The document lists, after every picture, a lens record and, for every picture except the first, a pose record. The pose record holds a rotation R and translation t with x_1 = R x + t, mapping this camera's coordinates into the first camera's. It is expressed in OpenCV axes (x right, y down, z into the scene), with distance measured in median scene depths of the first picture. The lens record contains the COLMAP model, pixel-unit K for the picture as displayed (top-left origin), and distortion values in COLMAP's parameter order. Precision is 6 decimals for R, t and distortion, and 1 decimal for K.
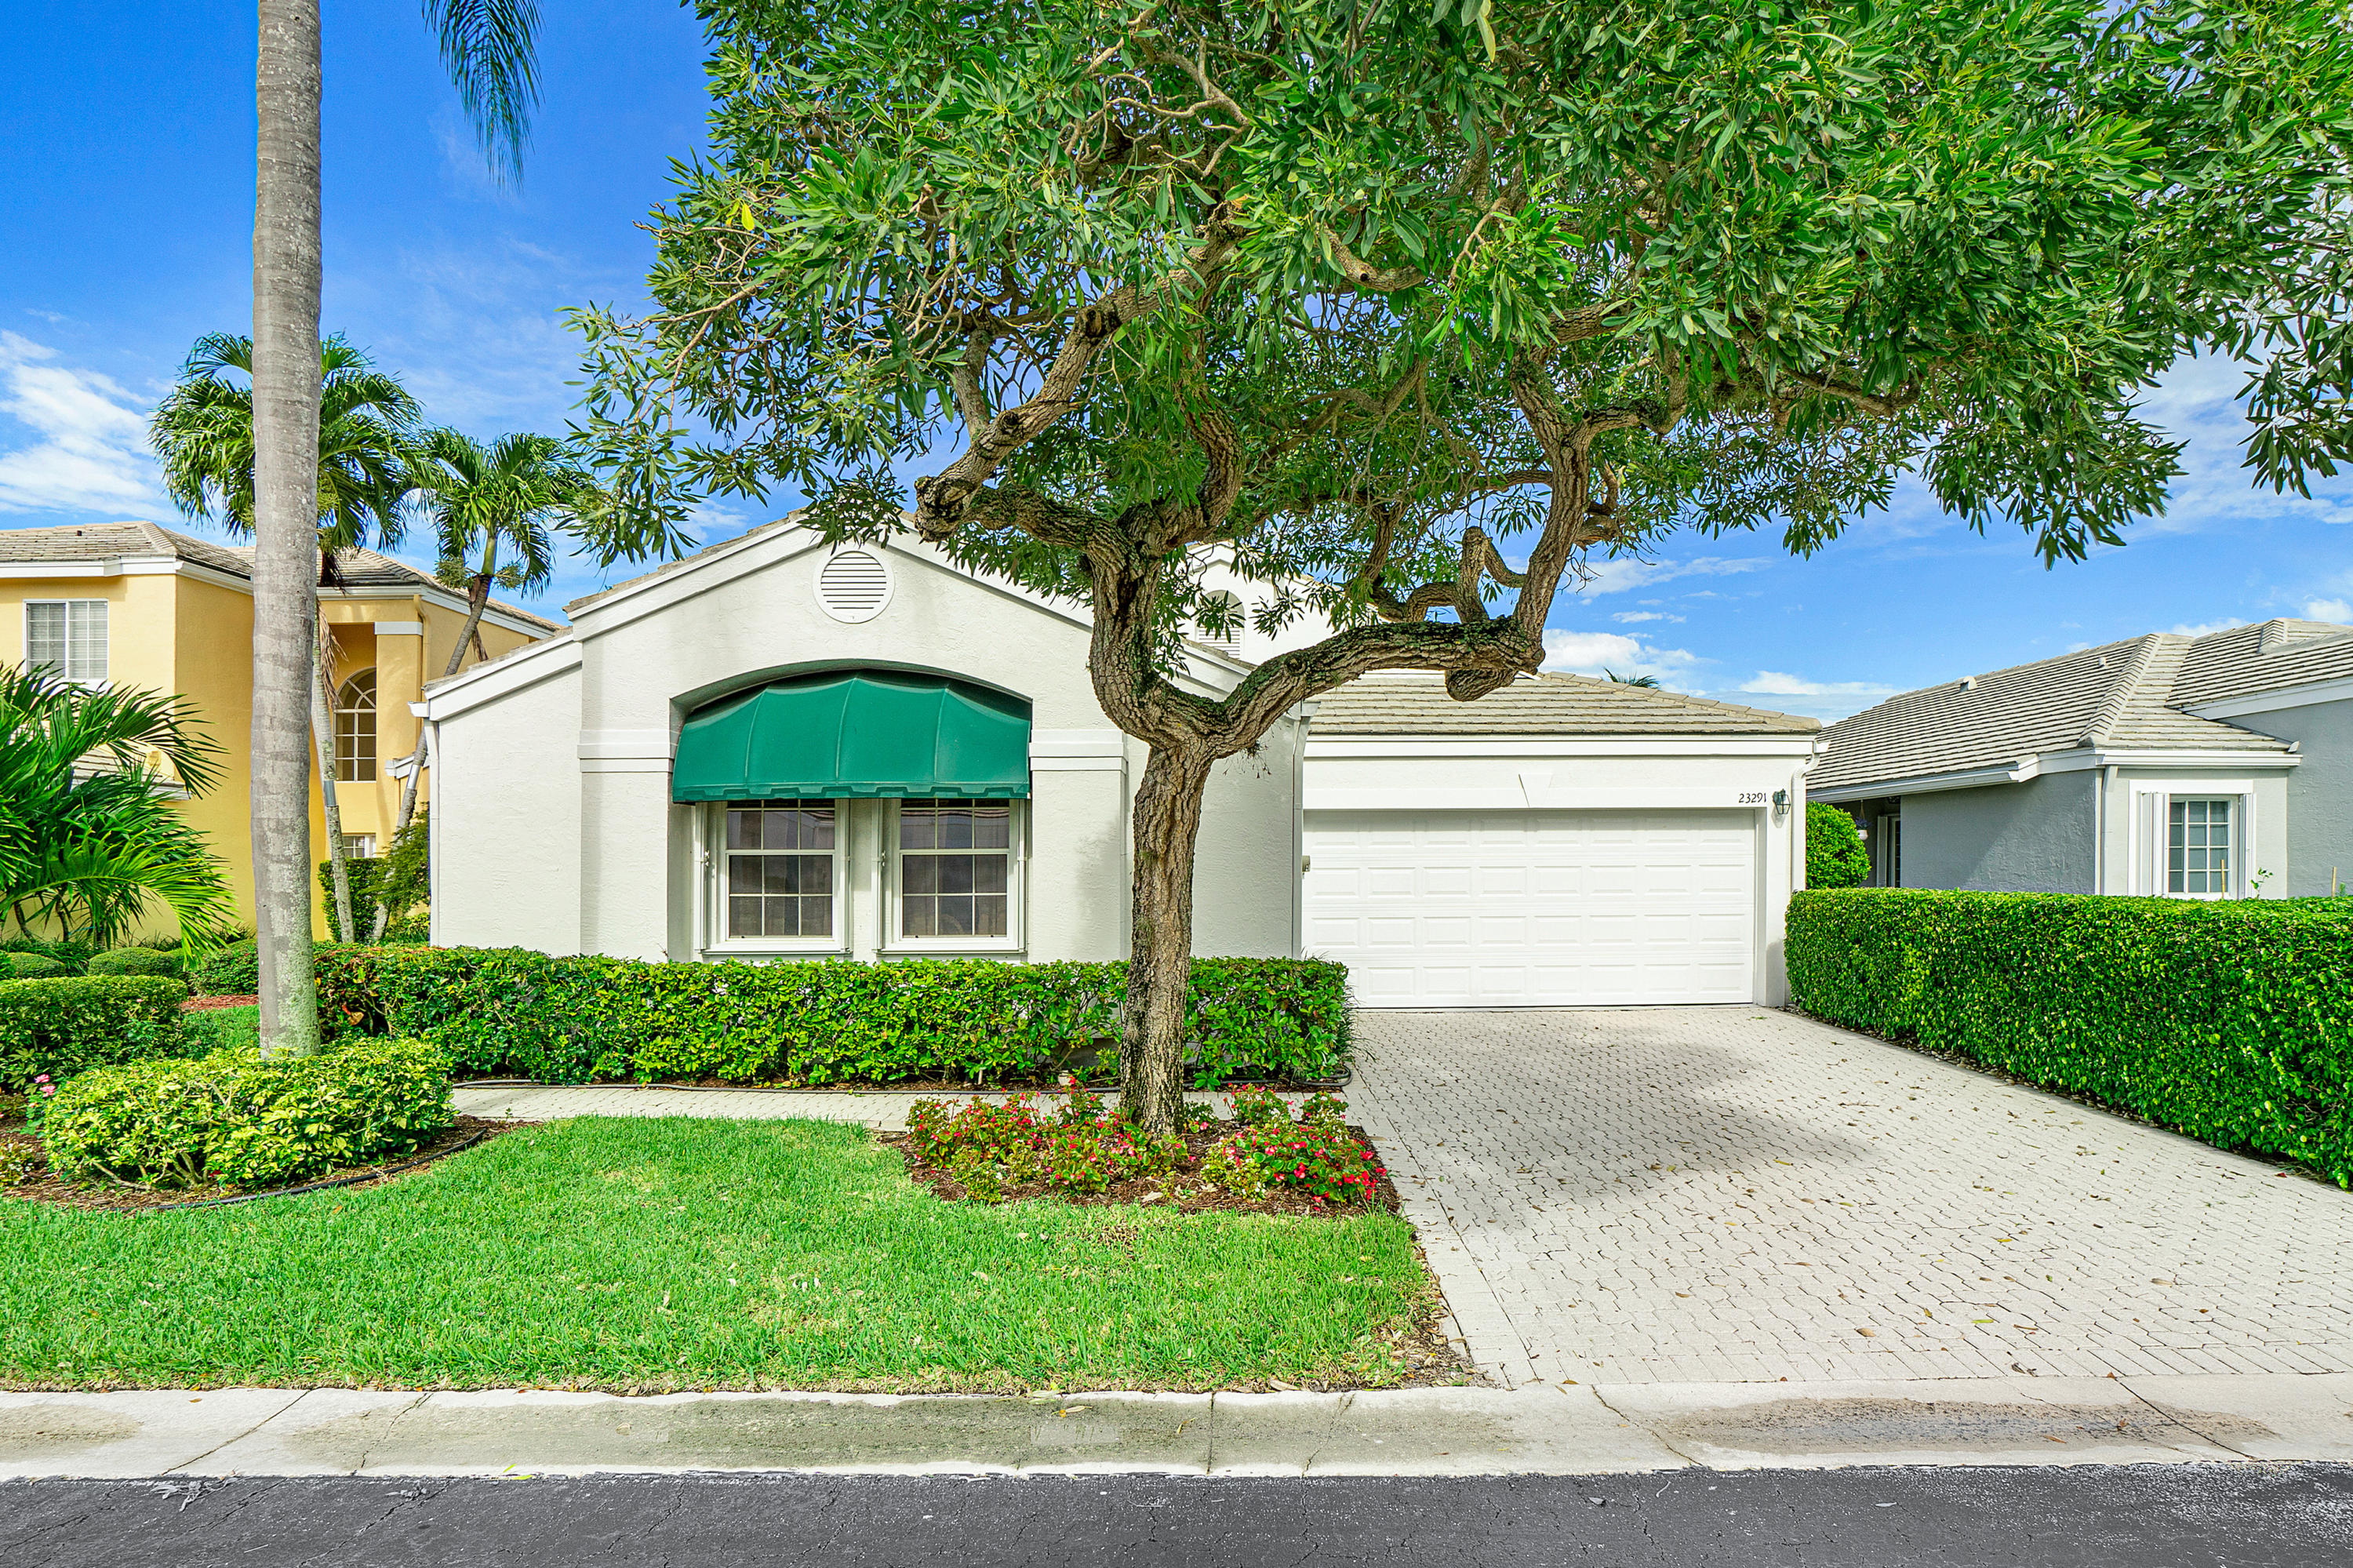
lens RADIAL K [[1049.6, 0, 1160.4], [0, 1049.6, 789.9], [0, 0, 1]] dist [-0.016850, 0.000674]
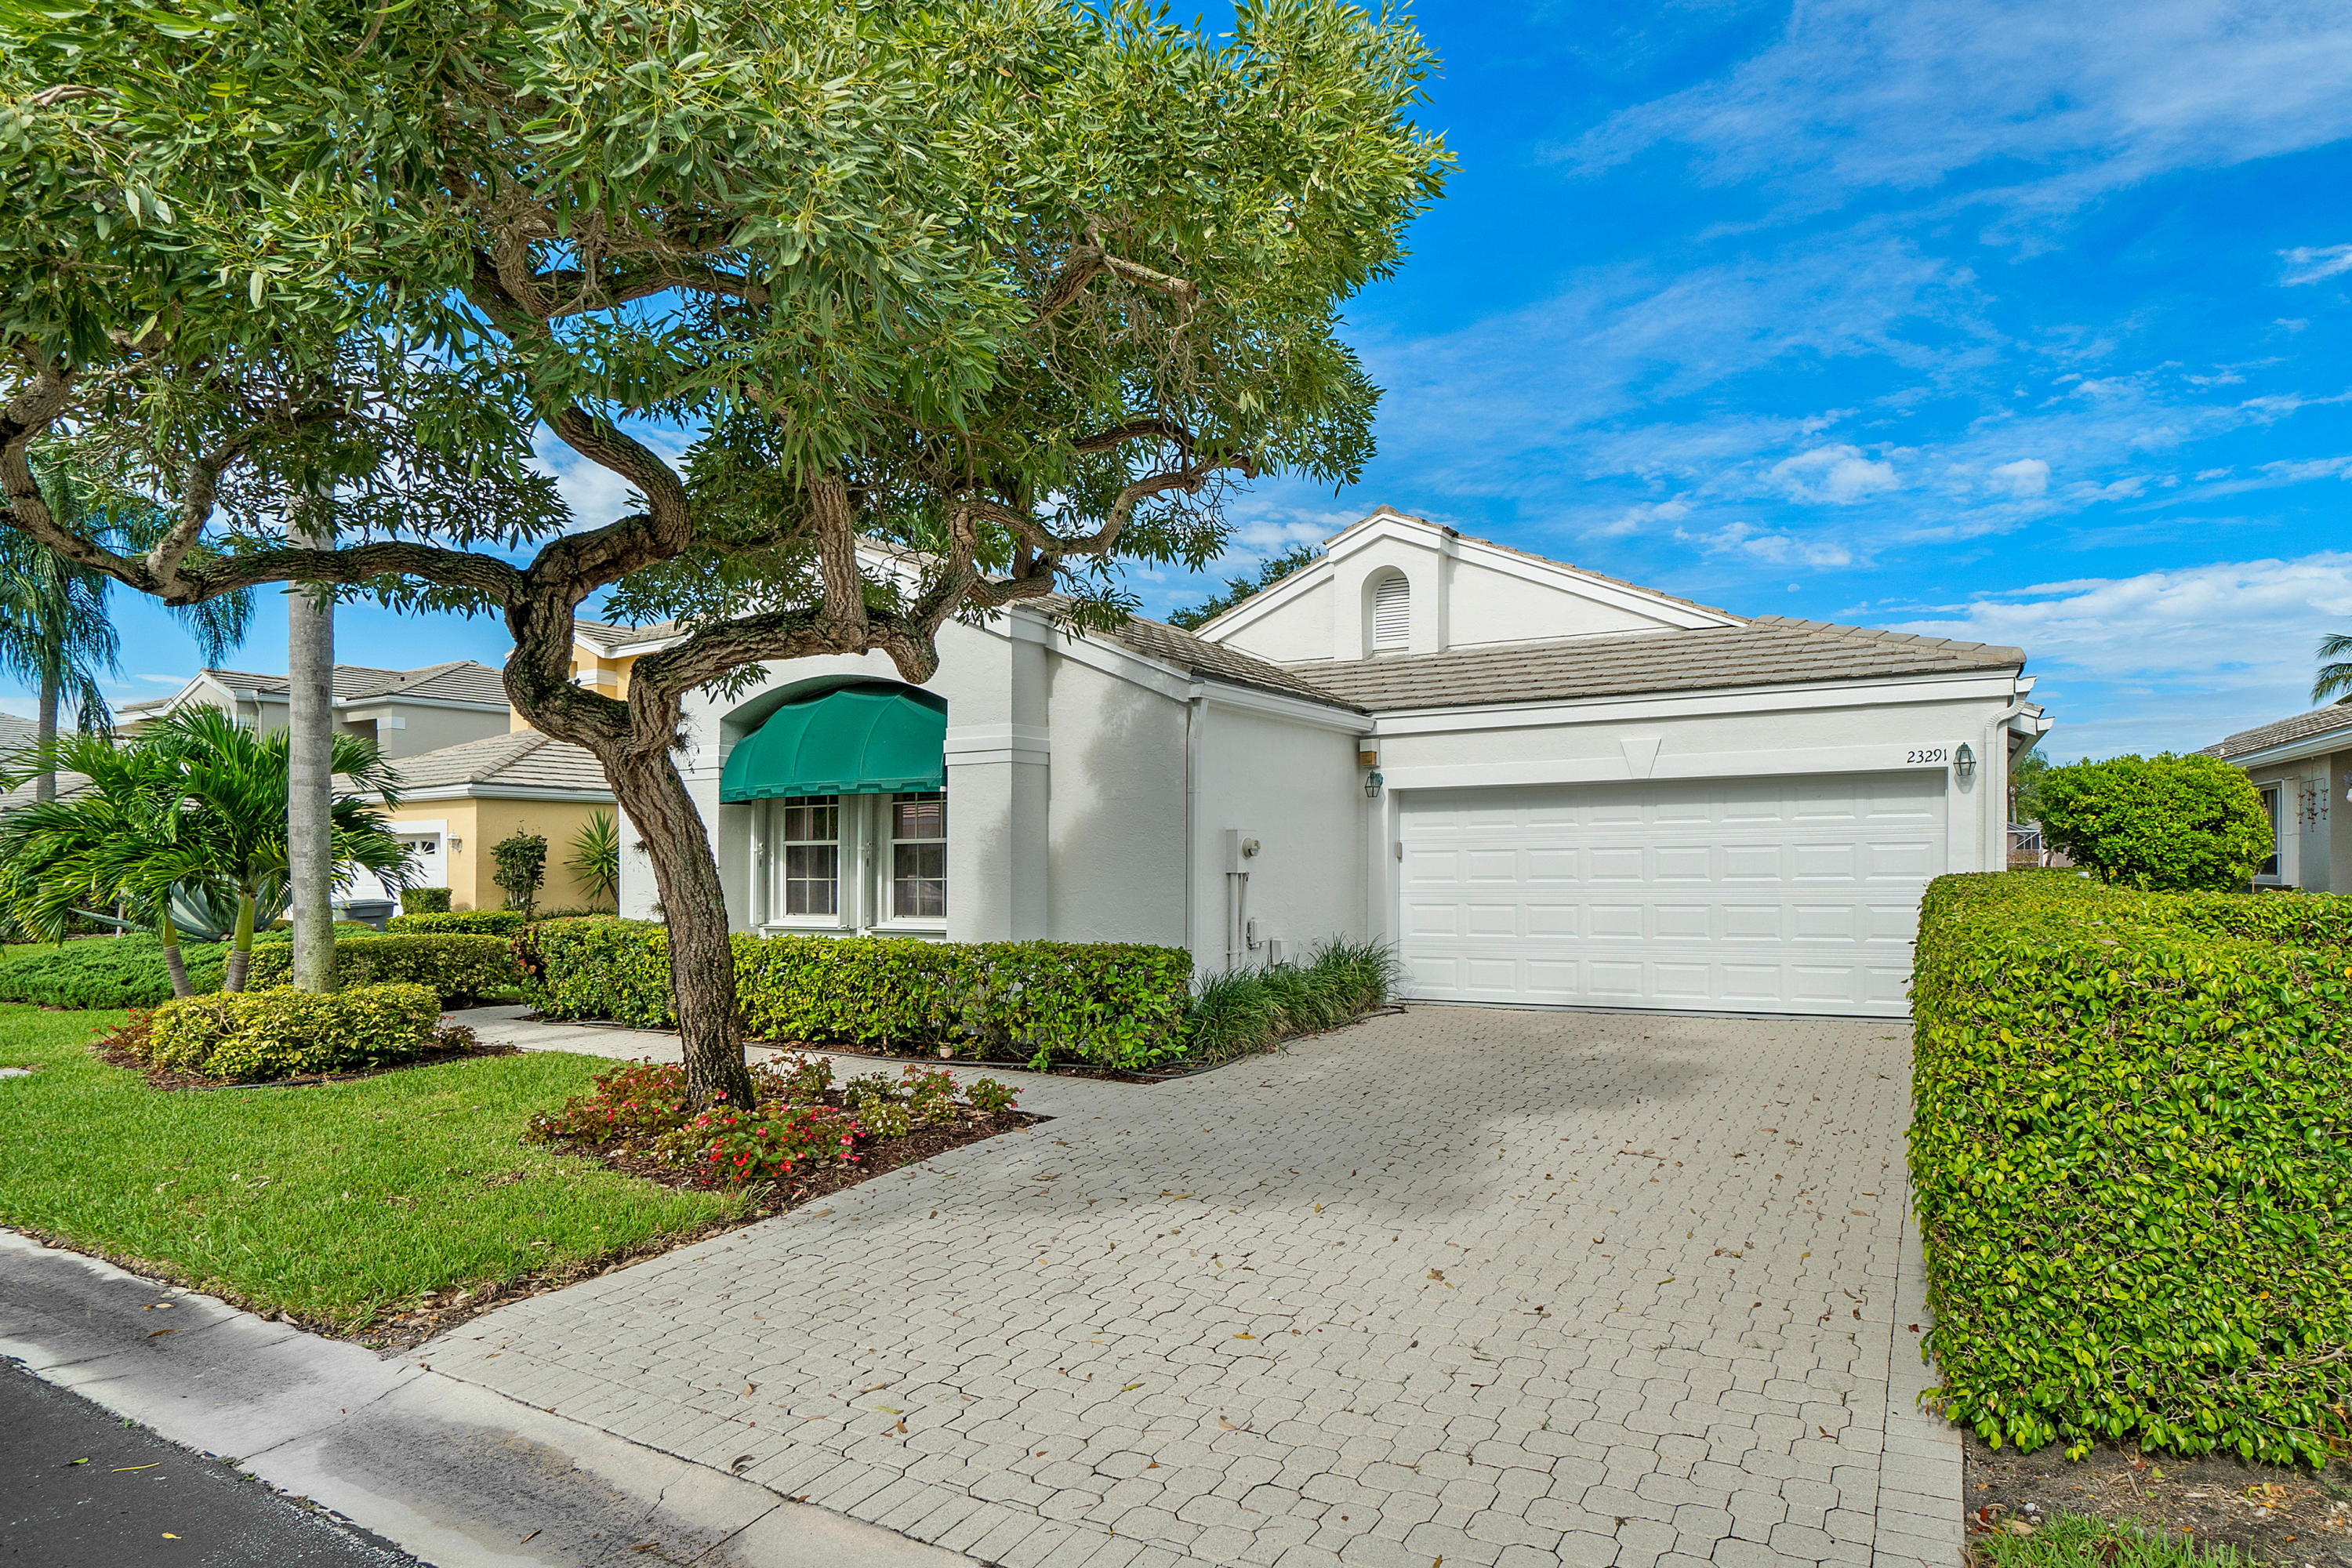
lens RADIAL K [[1000.7, 0, 1176.0], [0, 1000.7, 784.0], [0, 0, 1]] dist [-0.017017, 0.008779]
pose [[0.916677, -0.035517, -0.398047, 0.476732], [0.038829, 0.999246, 0.000260, 0.009032], [0.397738, -0.015694, 0.917365, 0.132534]]
